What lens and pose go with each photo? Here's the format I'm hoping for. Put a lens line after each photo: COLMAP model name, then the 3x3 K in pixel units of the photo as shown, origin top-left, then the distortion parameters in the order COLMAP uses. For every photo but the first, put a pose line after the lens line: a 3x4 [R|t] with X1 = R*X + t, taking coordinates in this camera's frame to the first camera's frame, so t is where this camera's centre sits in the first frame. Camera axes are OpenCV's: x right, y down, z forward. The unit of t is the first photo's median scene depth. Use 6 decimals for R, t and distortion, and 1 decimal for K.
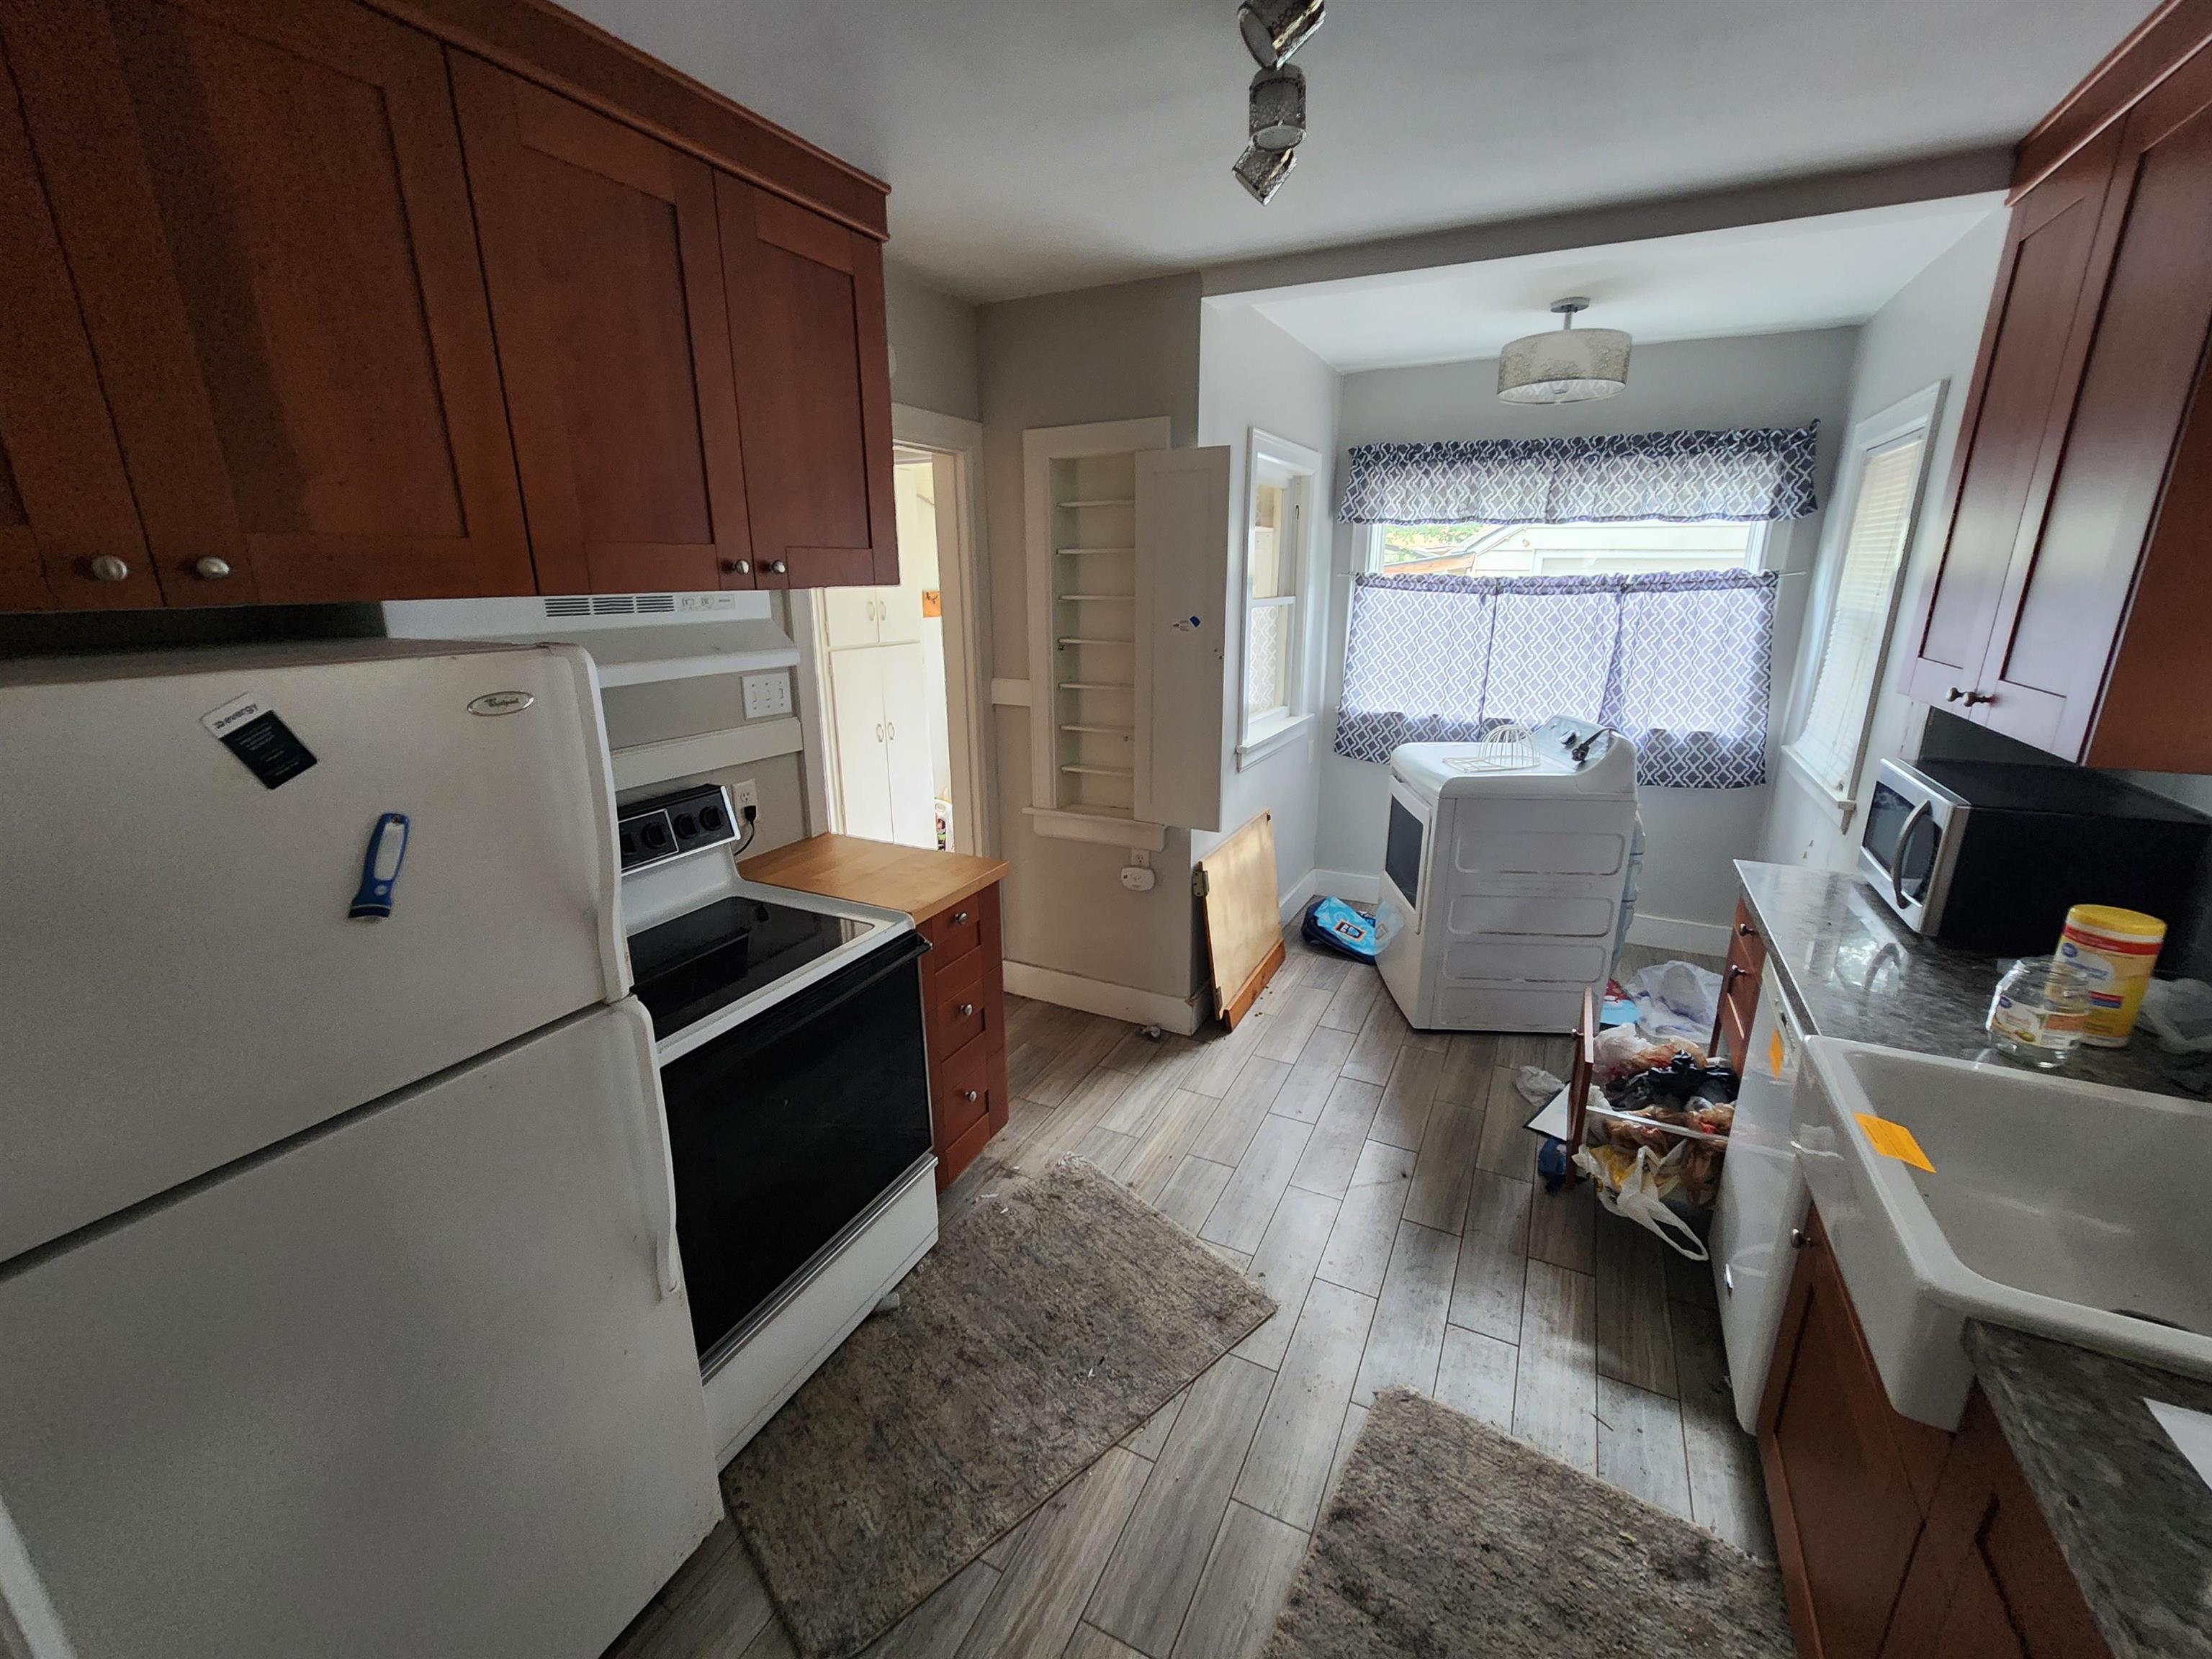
lens RADIAL K [[906.8, 0, 1106.0], [0, 906.8, 829.5], [0, 0, 1]] dist [0.007741, 0.000592]
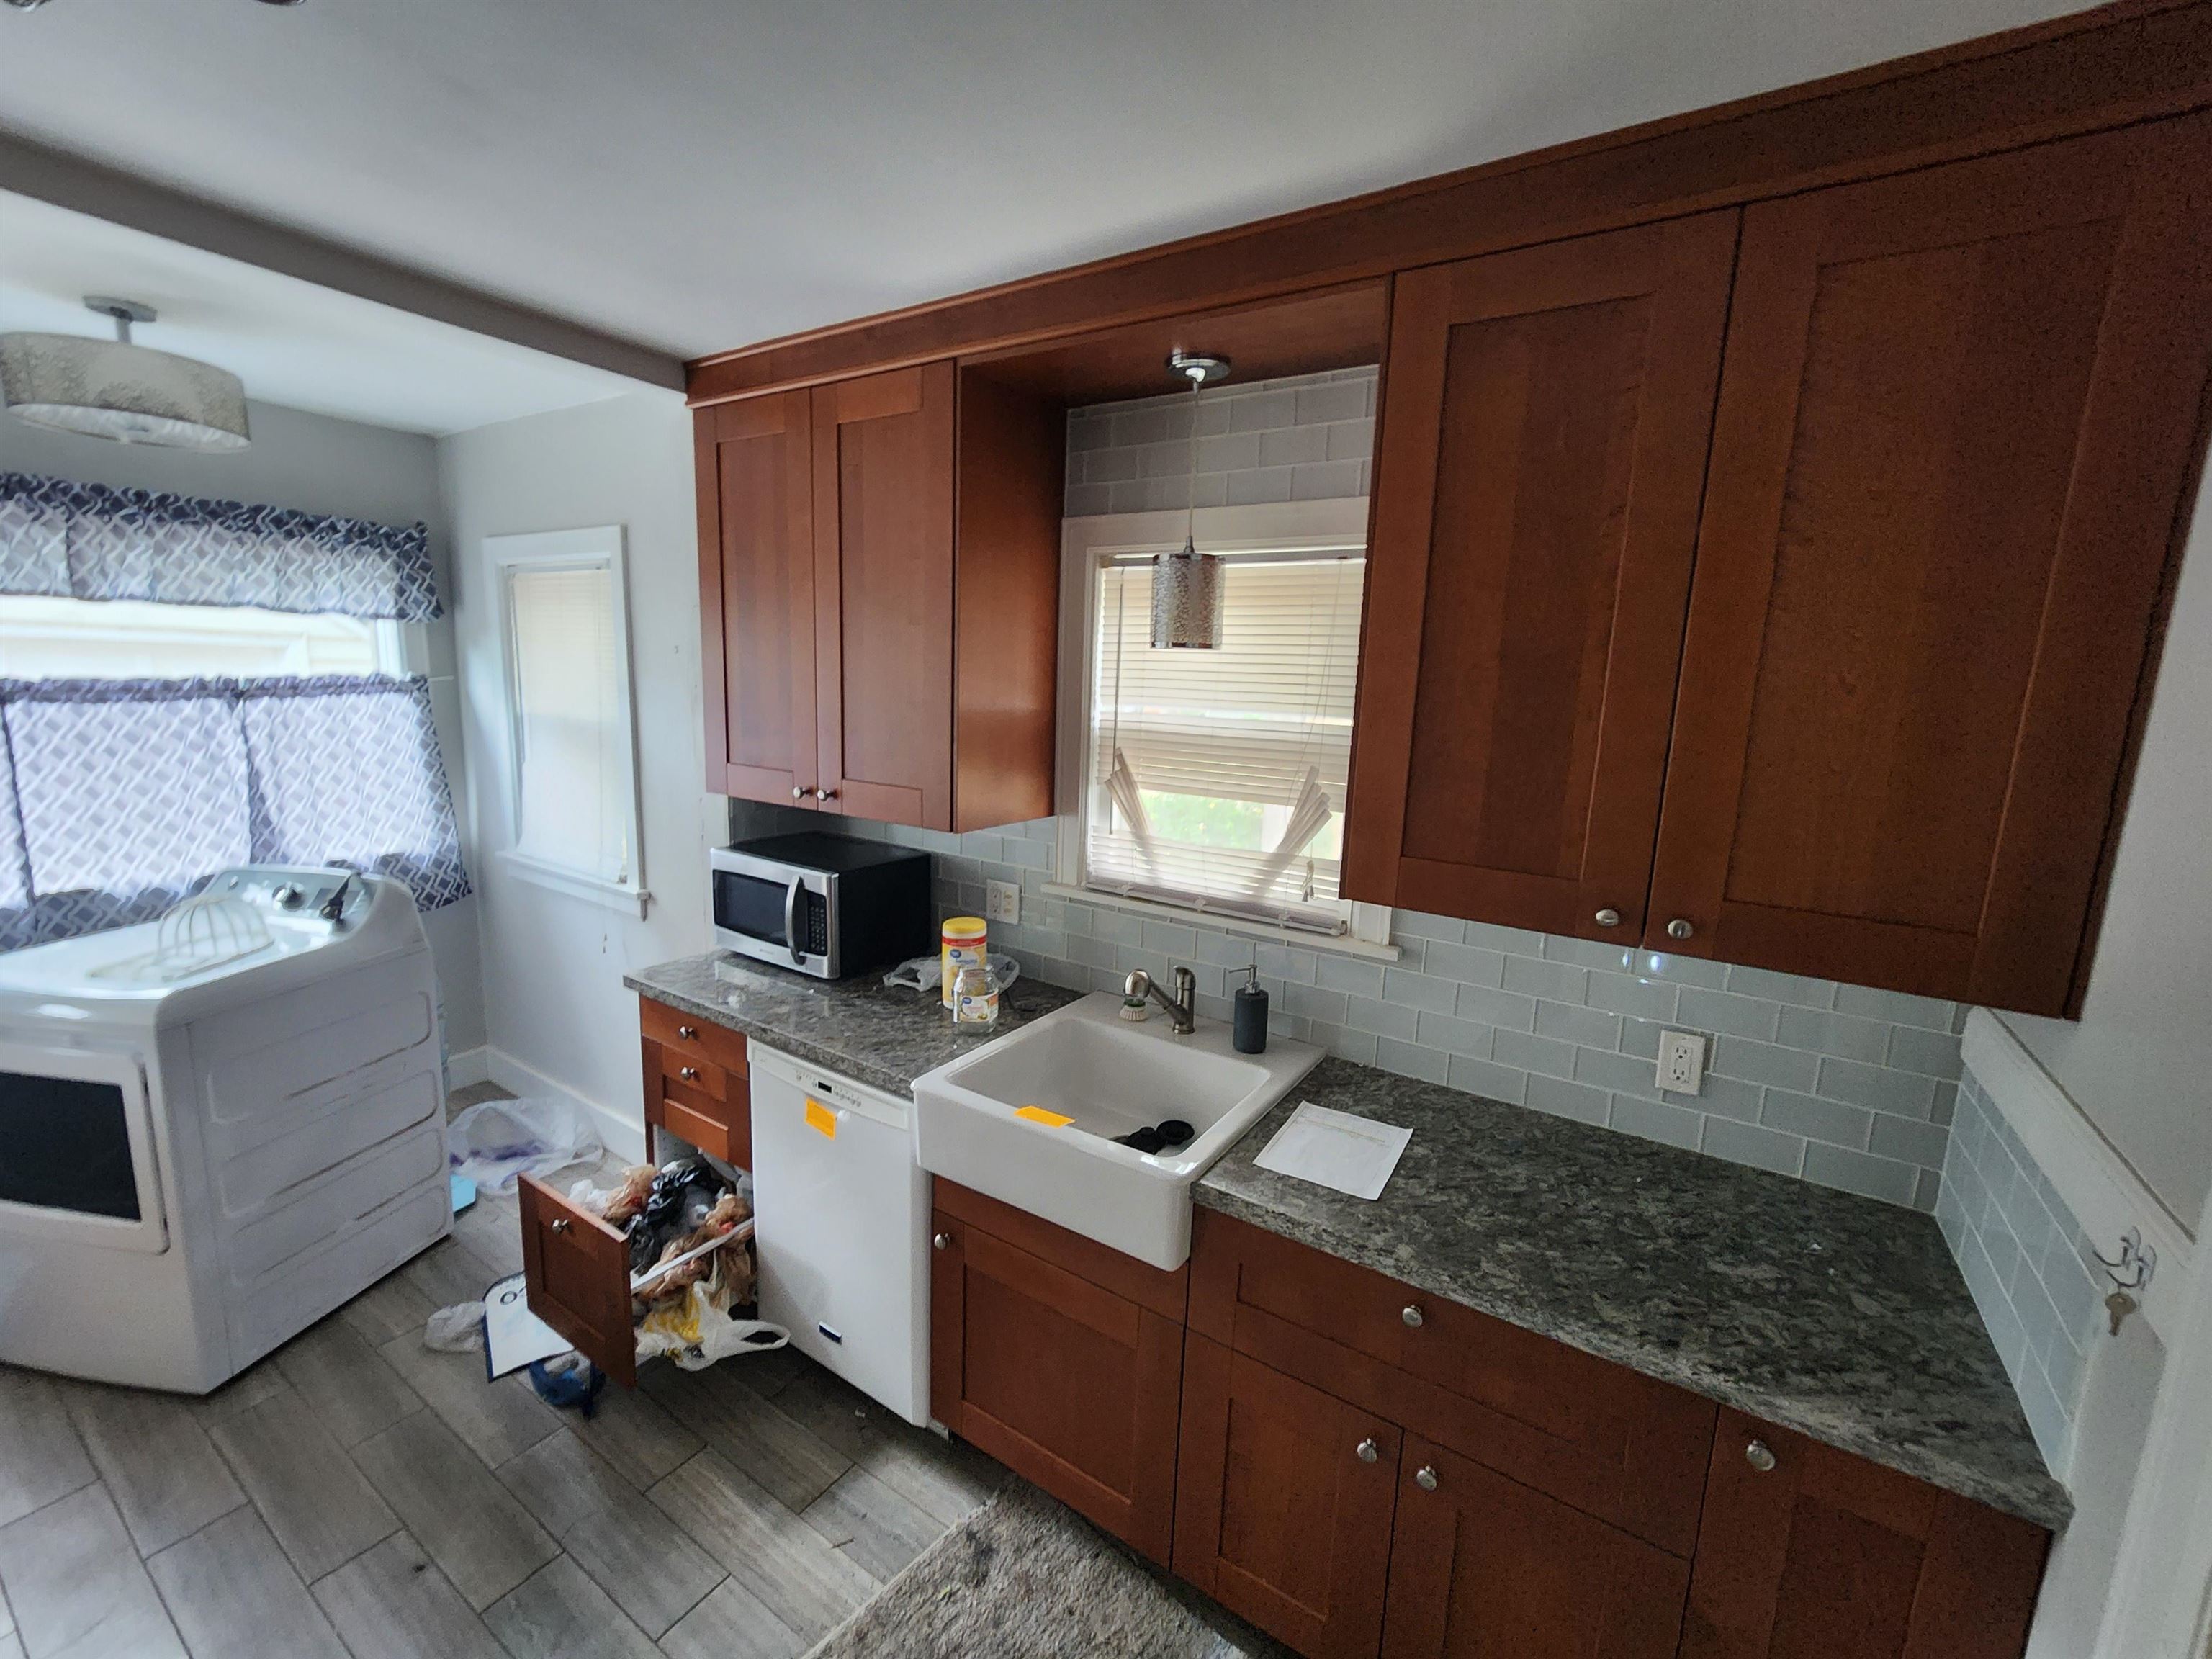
lens RADIAL K [[933.6, 0, 1106.0], [0, 933.6, 829.5], [0, 0, 1]] dist [-0.000270, -0.000118]
pose [[0.102675, -0.162182, 0.981404, -0.158602], [0.242210, 0.961000, 0.133470, -0.086843], [-0.964776, 0.224002, 0.137953, 0.219869]]
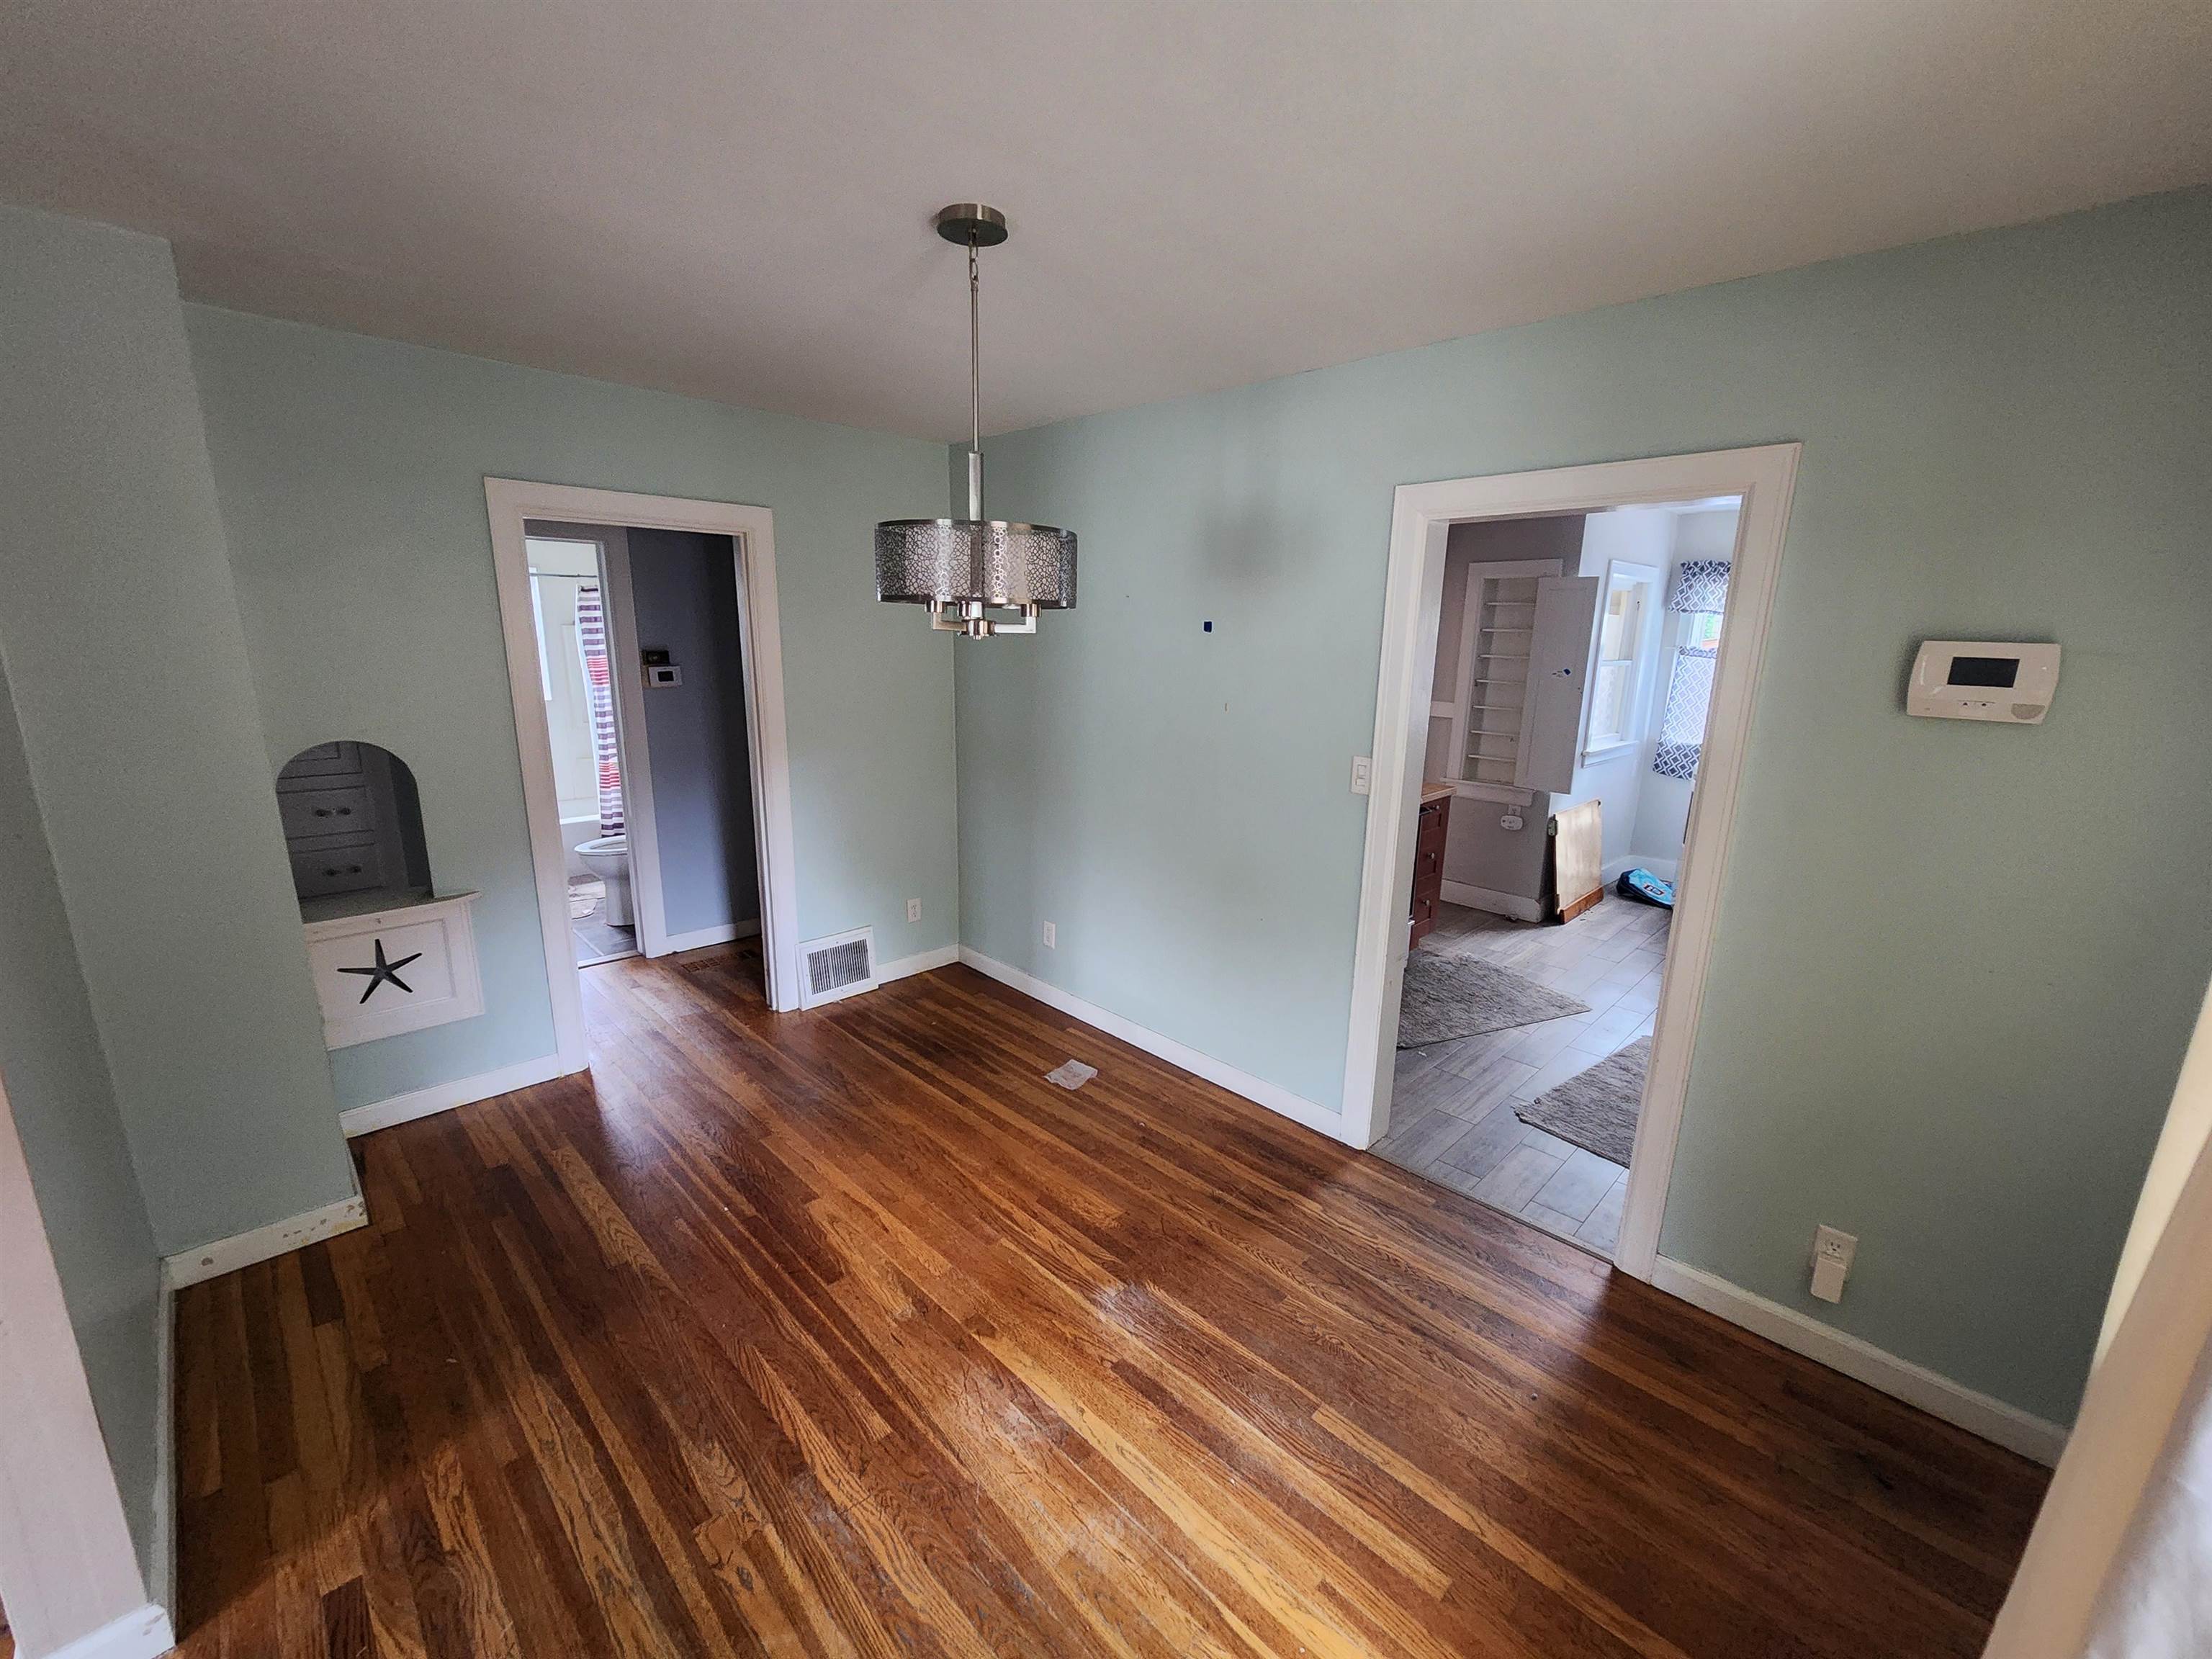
lens RADIAL K [[908.9, 0, 1106.0], [0, 908.9, 829.5], [0, 0, 1]] dist [0.000216, -0.000035]
pose [[0.949956, 0.092332, -0.298428, -0.178975], [-0.109275, 0.993184, -0.040559, 0.221644], [0.292649, 0.071140, 0.953570, -0.838485]]
